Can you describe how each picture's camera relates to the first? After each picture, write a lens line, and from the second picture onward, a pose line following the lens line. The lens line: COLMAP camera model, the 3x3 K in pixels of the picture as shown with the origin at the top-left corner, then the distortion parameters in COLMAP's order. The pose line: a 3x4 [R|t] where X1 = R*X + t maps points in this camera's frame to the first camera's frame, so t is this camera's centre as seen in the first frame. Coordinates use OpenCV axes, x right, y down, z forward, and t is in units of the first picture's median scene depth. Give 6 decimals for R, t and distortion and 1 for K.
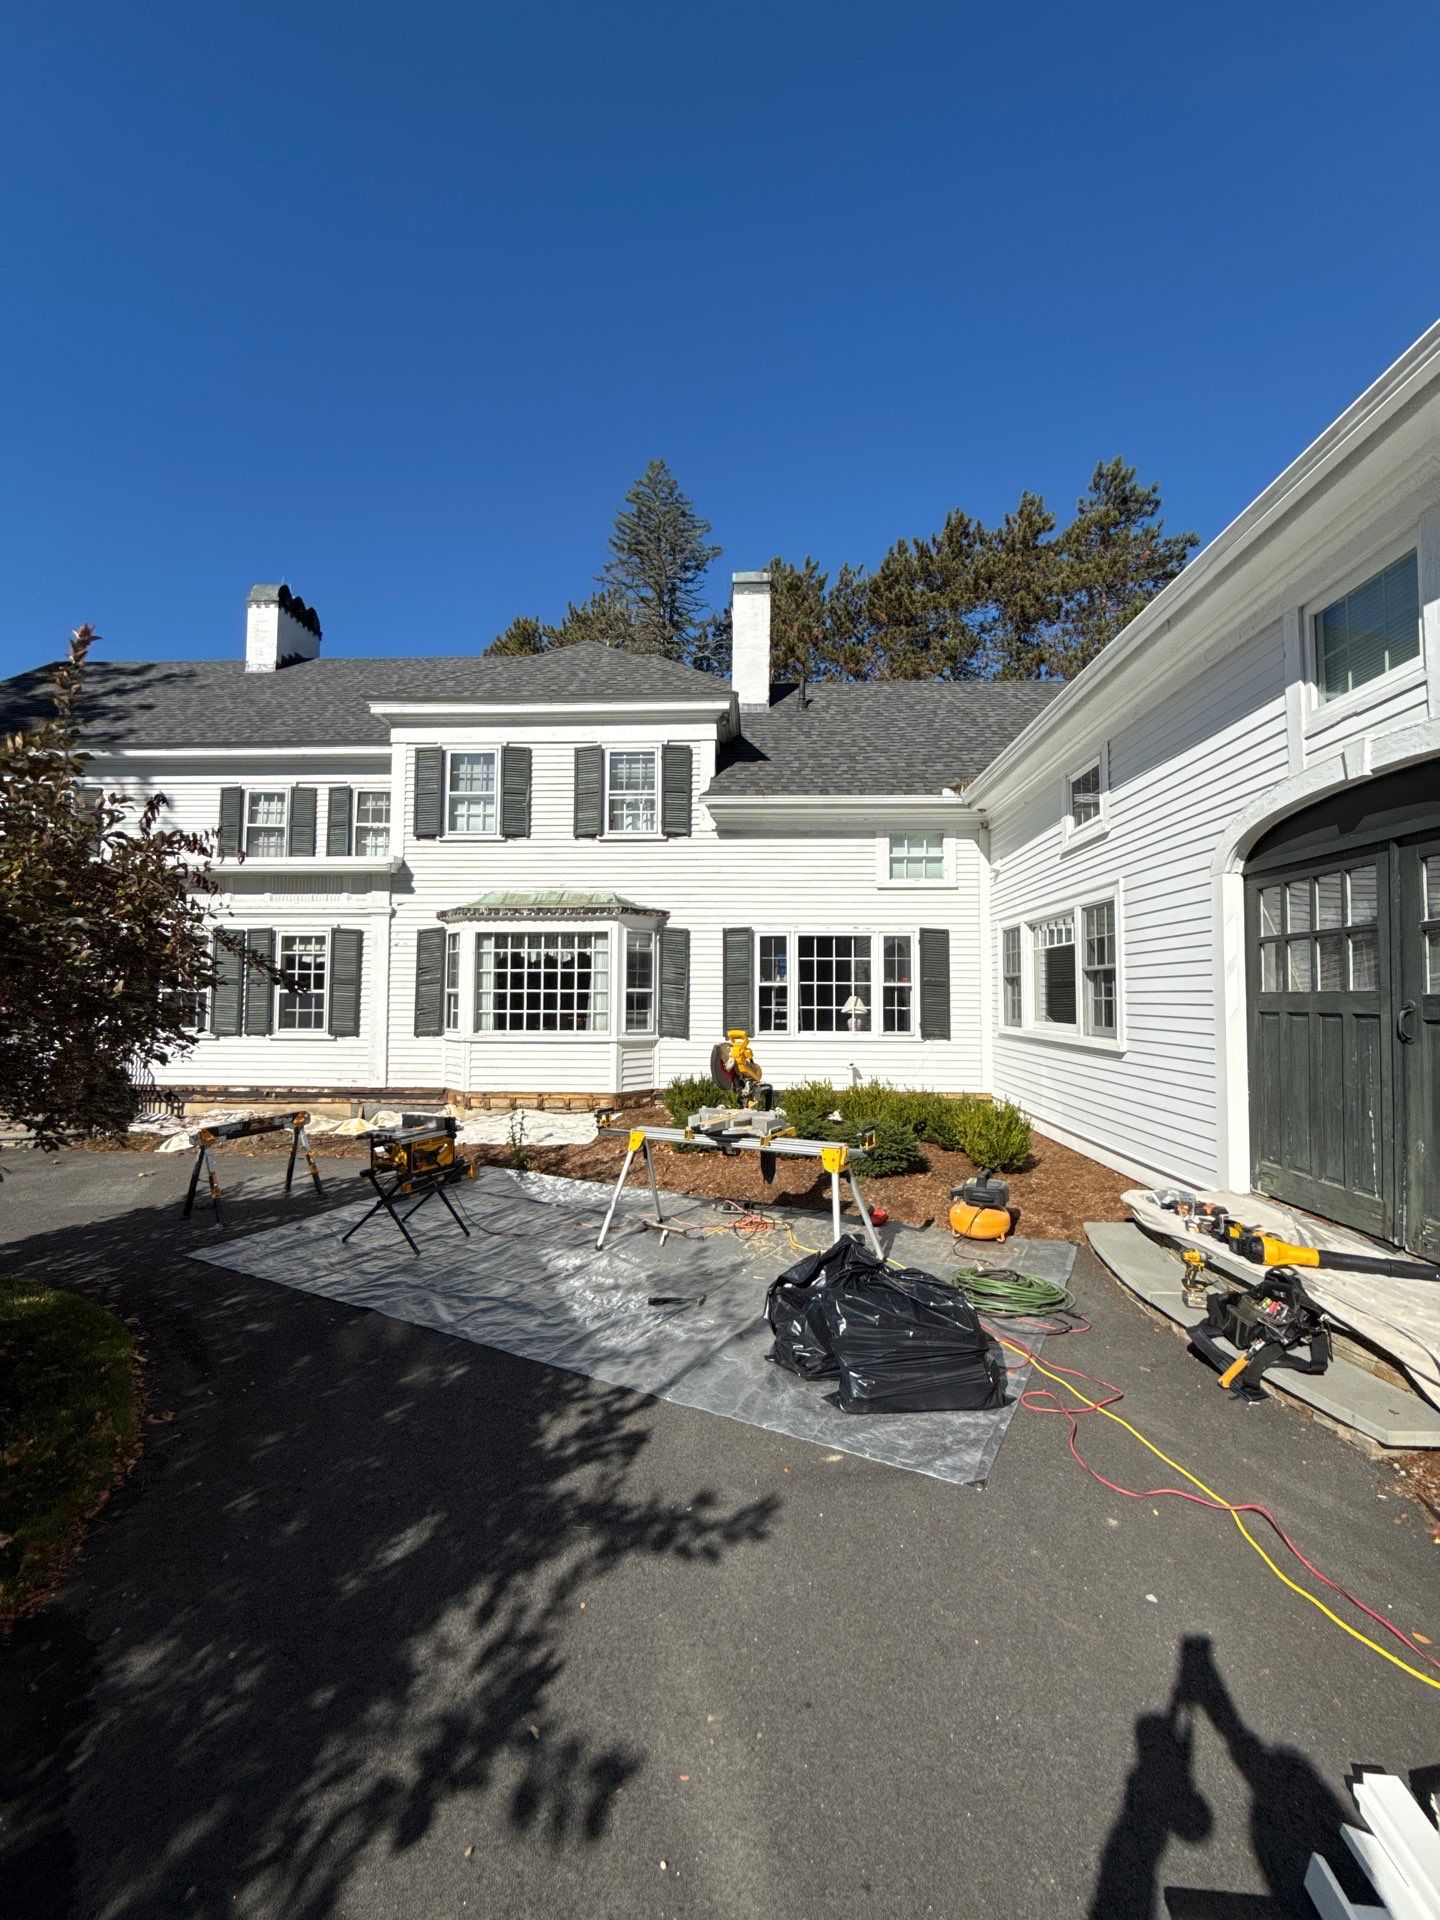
lens RADIAL K [[863.9, 0, 720.0], [0, 863.9, 960.0], [0, 0, 1]] dist [-0.030856, 0.000009]
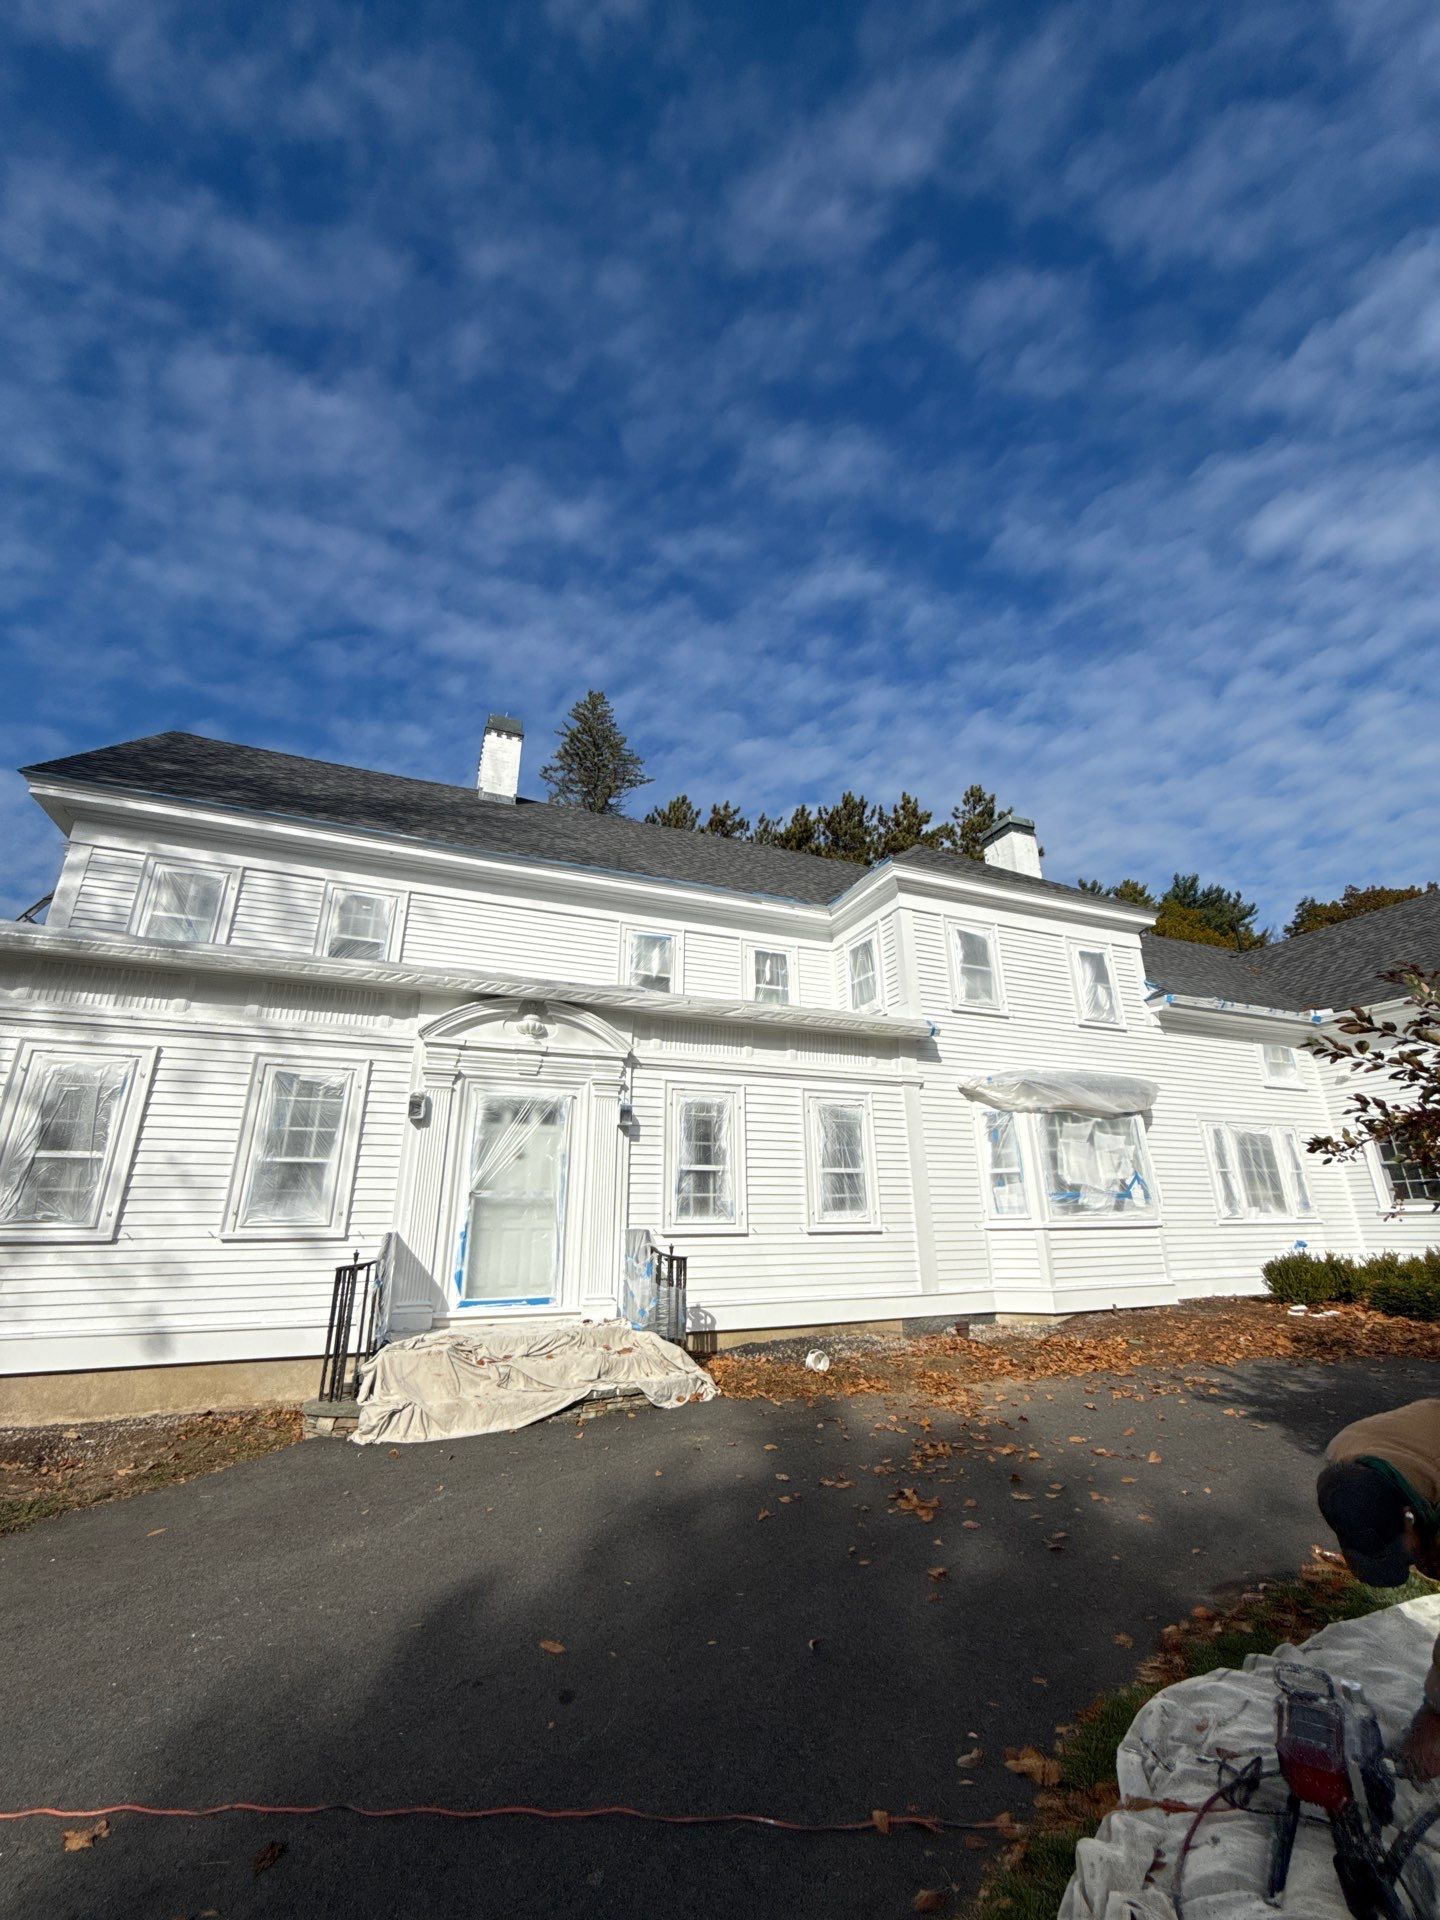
lens RADIAL K [[758.3, 0, 715.3], [0, 758.3, 952.7], [0, 0, 1]] dist [-0.001285, 0.000011]
pose [[0.905014, 0.127543, 0.405810, -0.929282], [-0.021538, 0.966507, -0.255733, 0.023749], [-0.424836, 0.222702, 0.877450, 0.344986]]
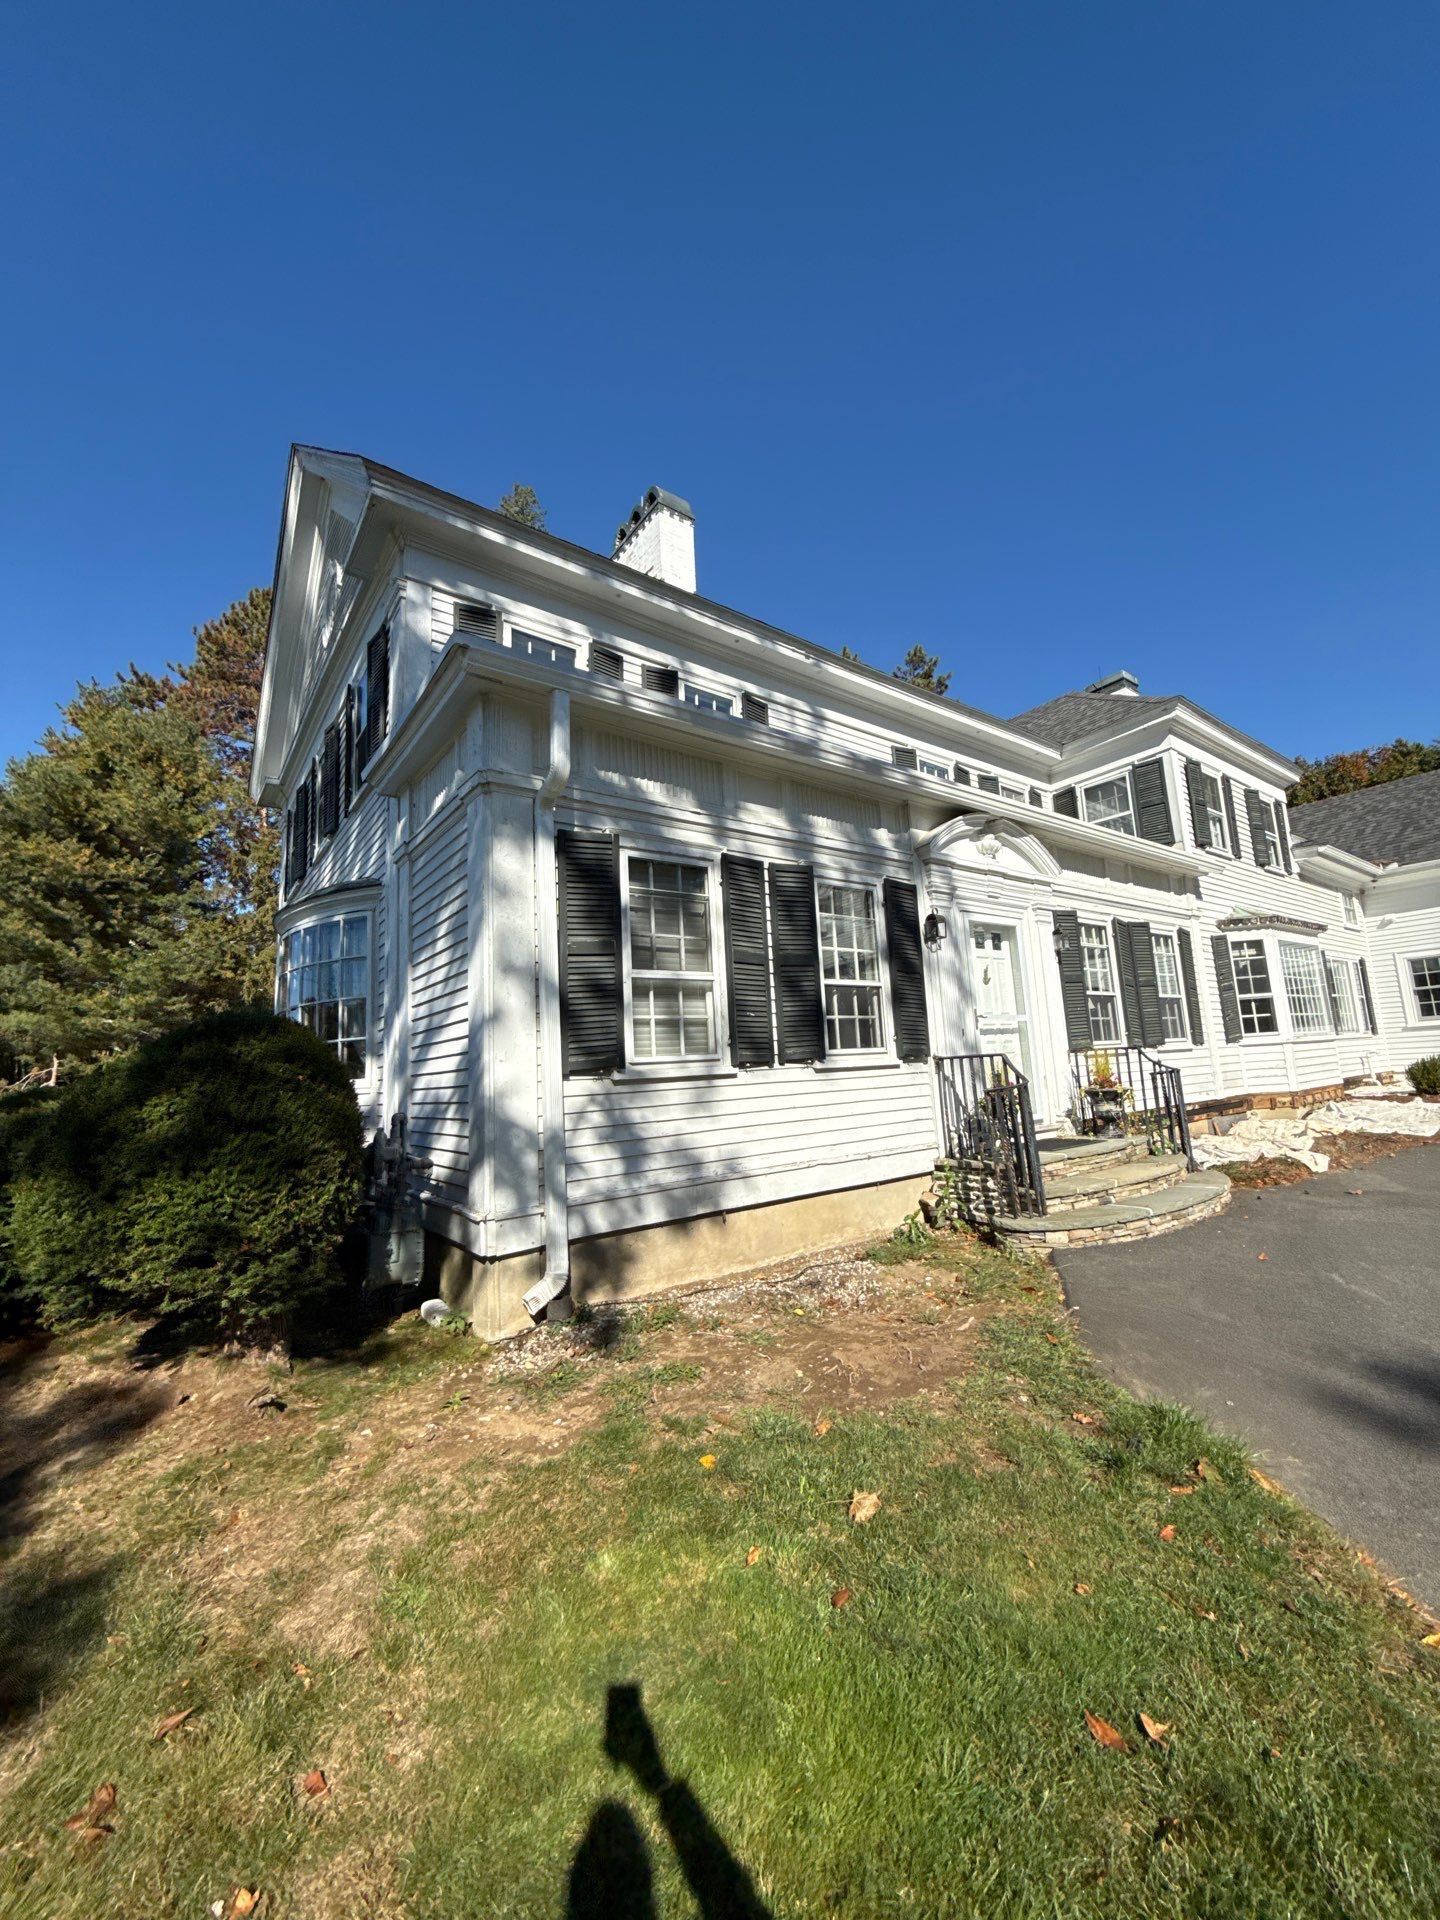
lens RADIAL K [[758.3, 0, 715.3], [0, 758.3, 952.7], [0, 0, 1]] dist [-0.001285, 0.000011]
pose [[0.771184, 0.050352, 0.634618, -1.332671], [0.001947, 0.996676, -0.081444, 0.054625], [-0.636610, 0.064044, 0.768522, 0.663842]]
